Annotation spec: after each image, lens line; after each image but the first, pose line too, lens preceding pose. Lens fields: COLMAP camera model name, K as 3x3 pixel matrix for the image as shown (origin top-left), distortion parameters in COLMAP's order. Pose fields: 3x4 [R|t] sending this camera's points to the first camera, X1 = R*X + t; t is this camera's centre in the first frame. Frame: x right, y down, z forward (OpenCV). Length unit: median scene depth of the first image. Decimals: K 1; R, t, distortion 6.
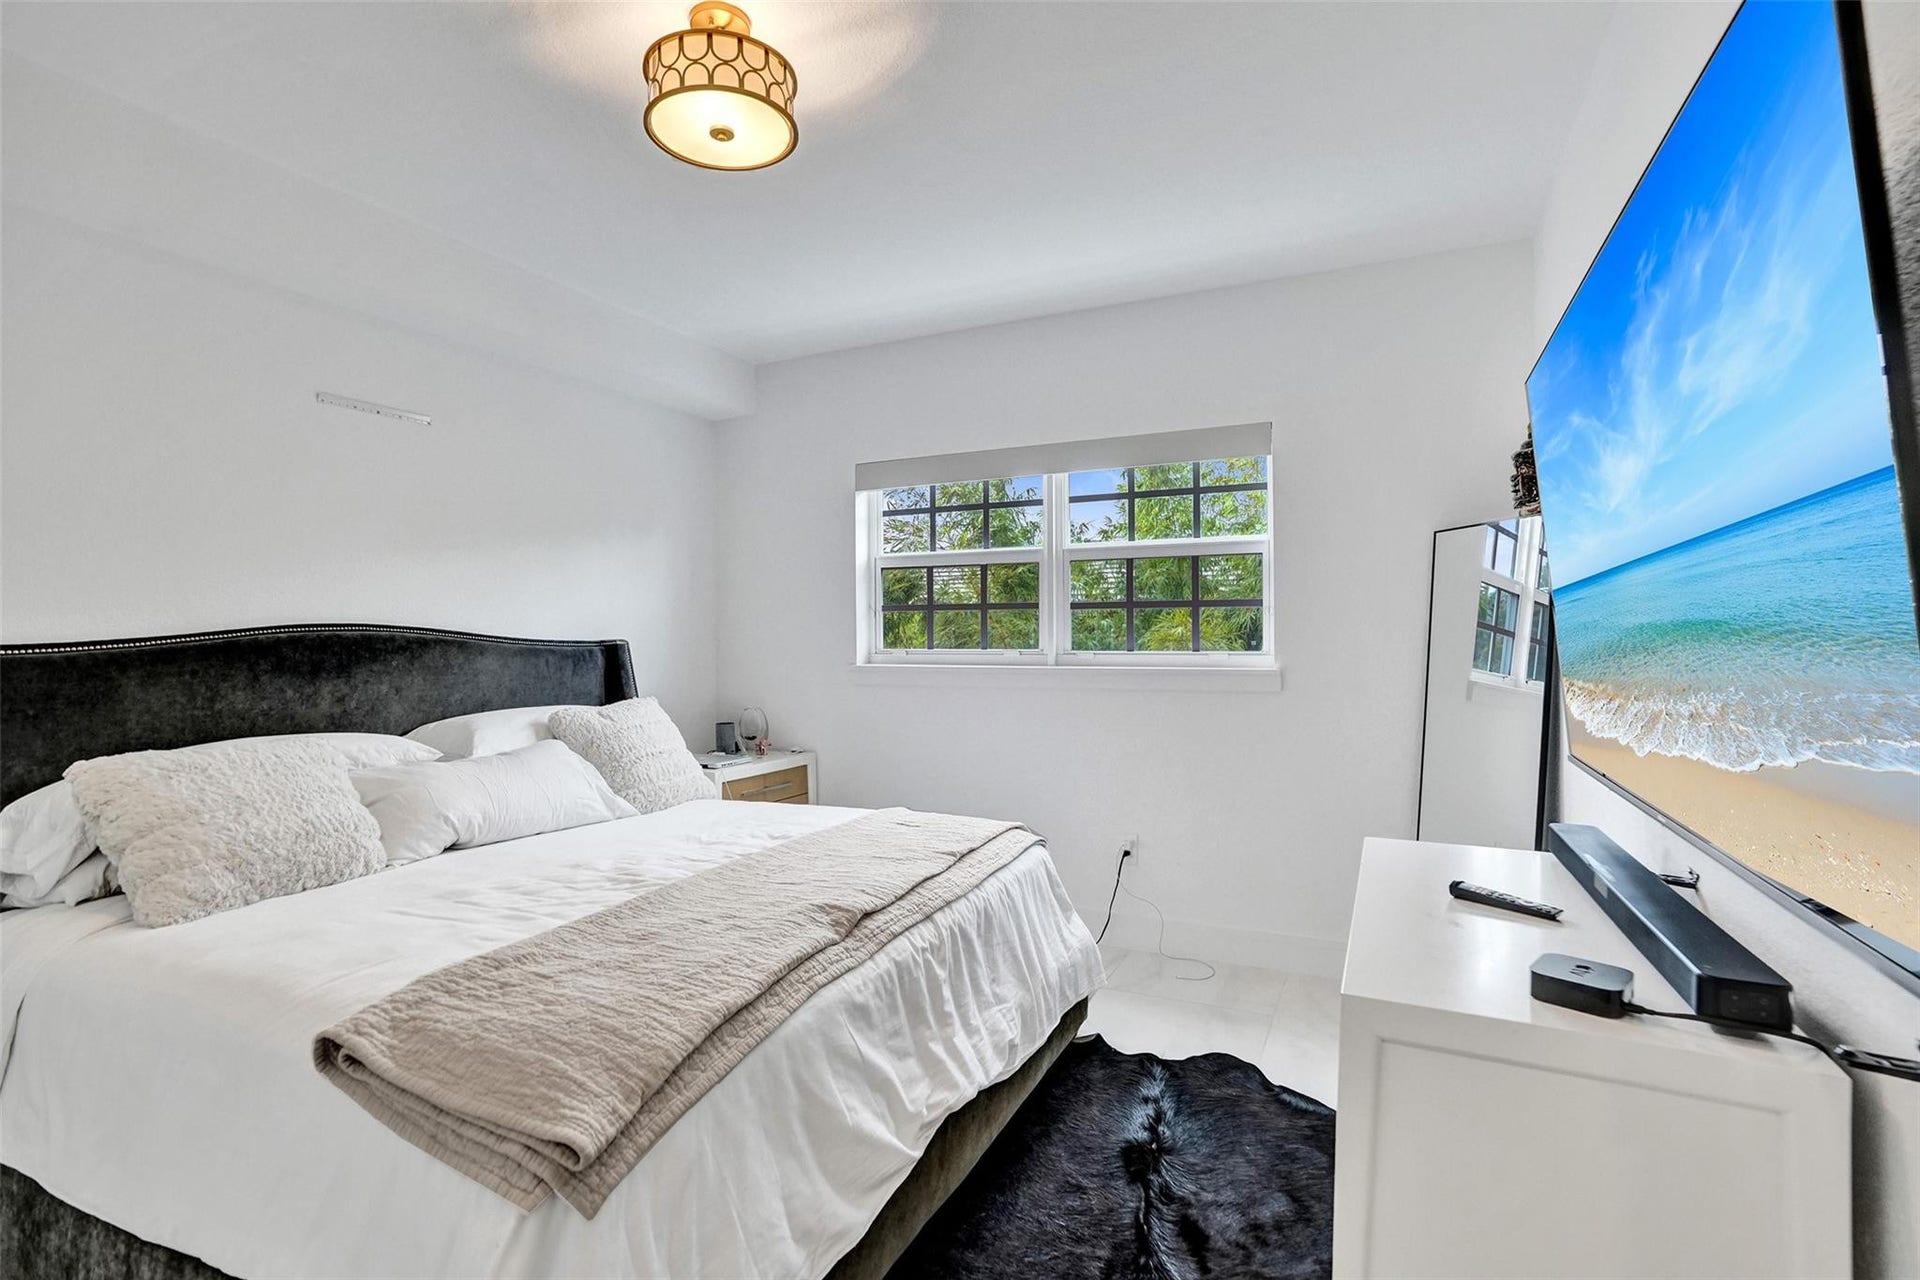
lens RADIAL K [[899.6, 0, 912.9], [0, 899.6, 645.6], [0, 0, 1]] dist [-0.041916, 0.000611]
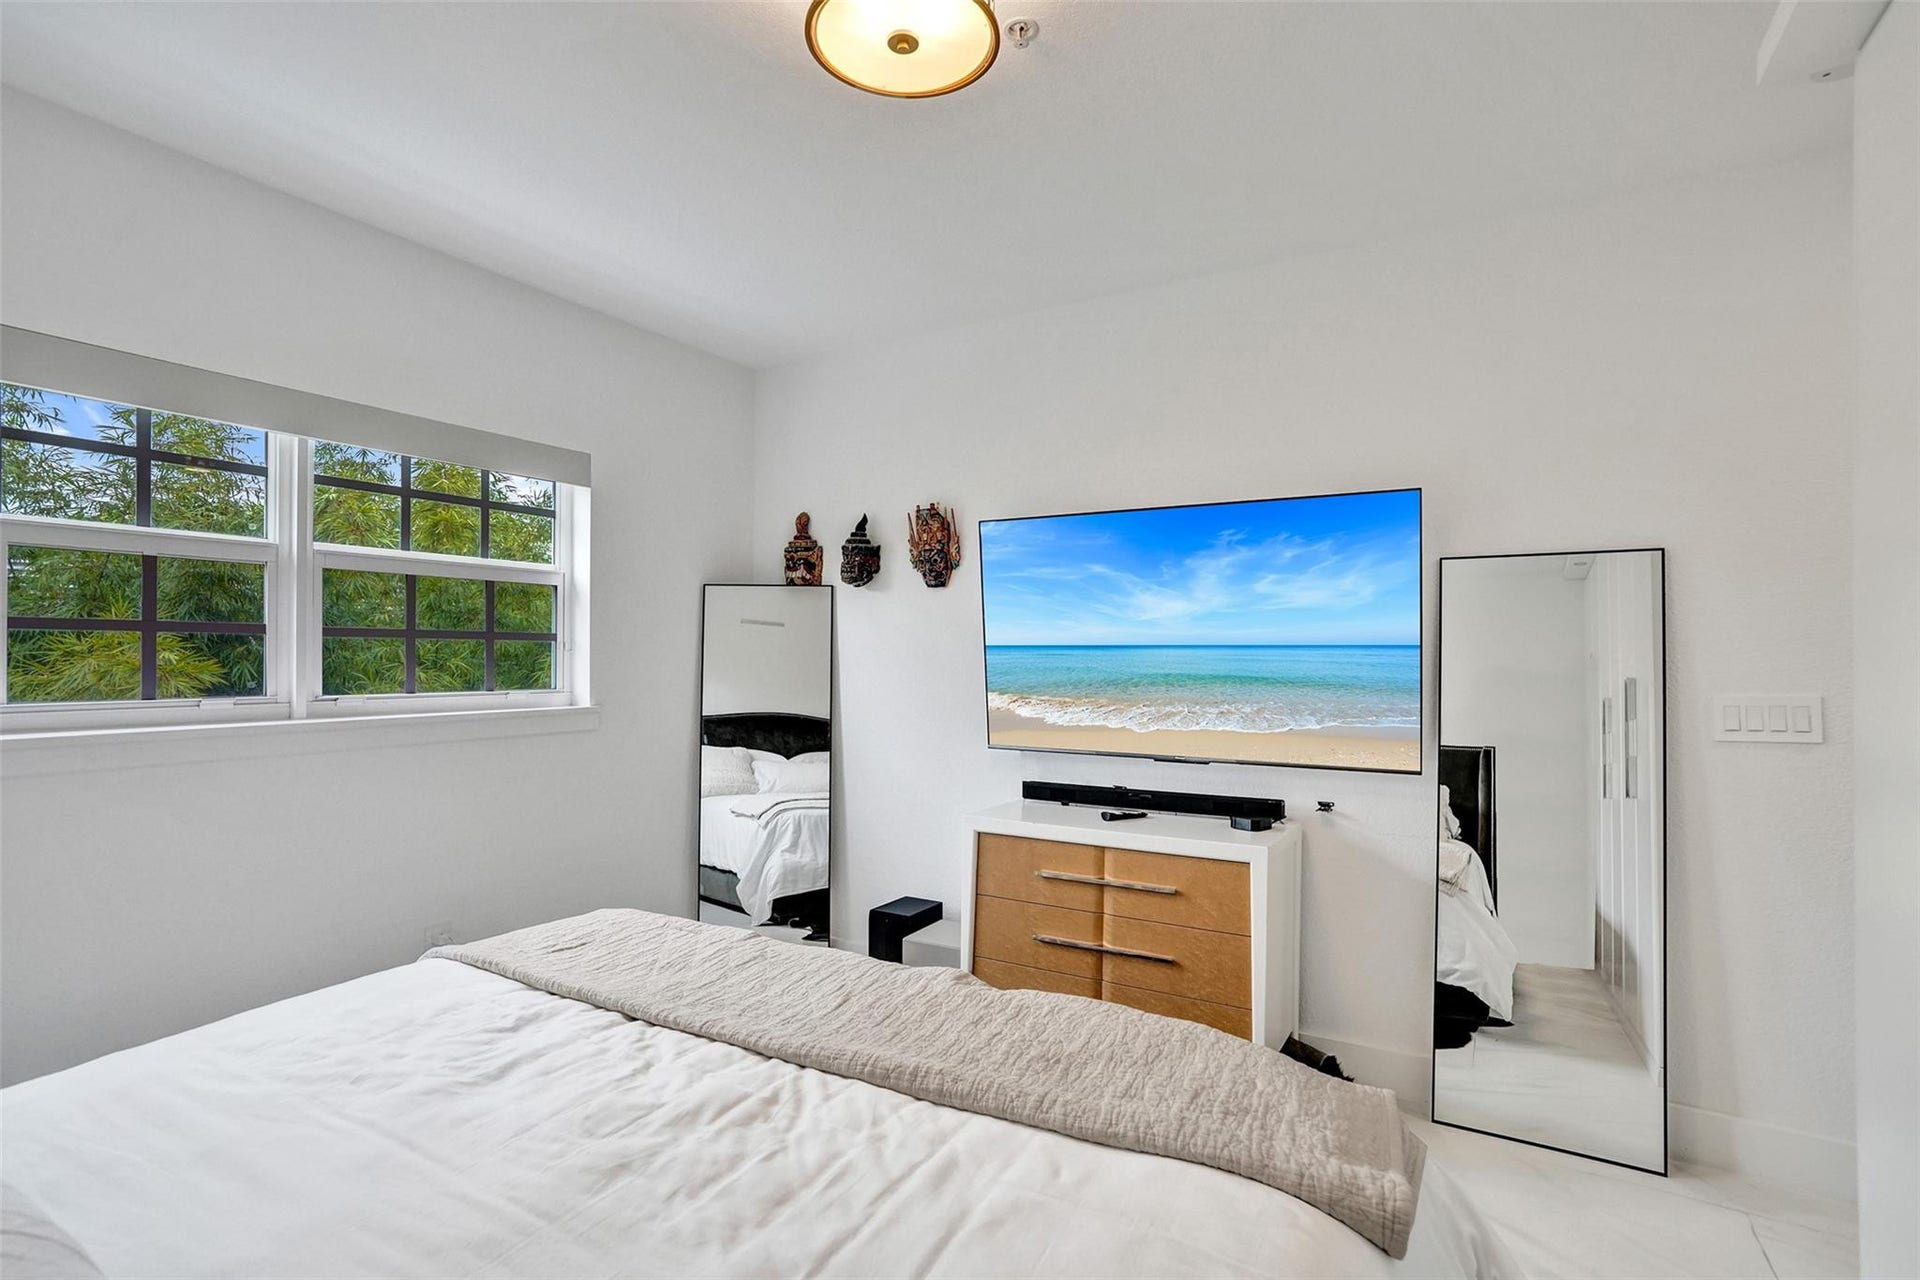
lens RADIAL K [[935.5, 0, 965.5], [0, 935.5, 645.1], [0, 0, 1]] dist [0.000995, 0.000625]
pose [[0.055358, 0.012147, 0.998393, -0.575415], [-0.001507, 0.999926, -0.012082, -0.027735], [-0.998465, -0.000836, 0.055373, 0.496586]]
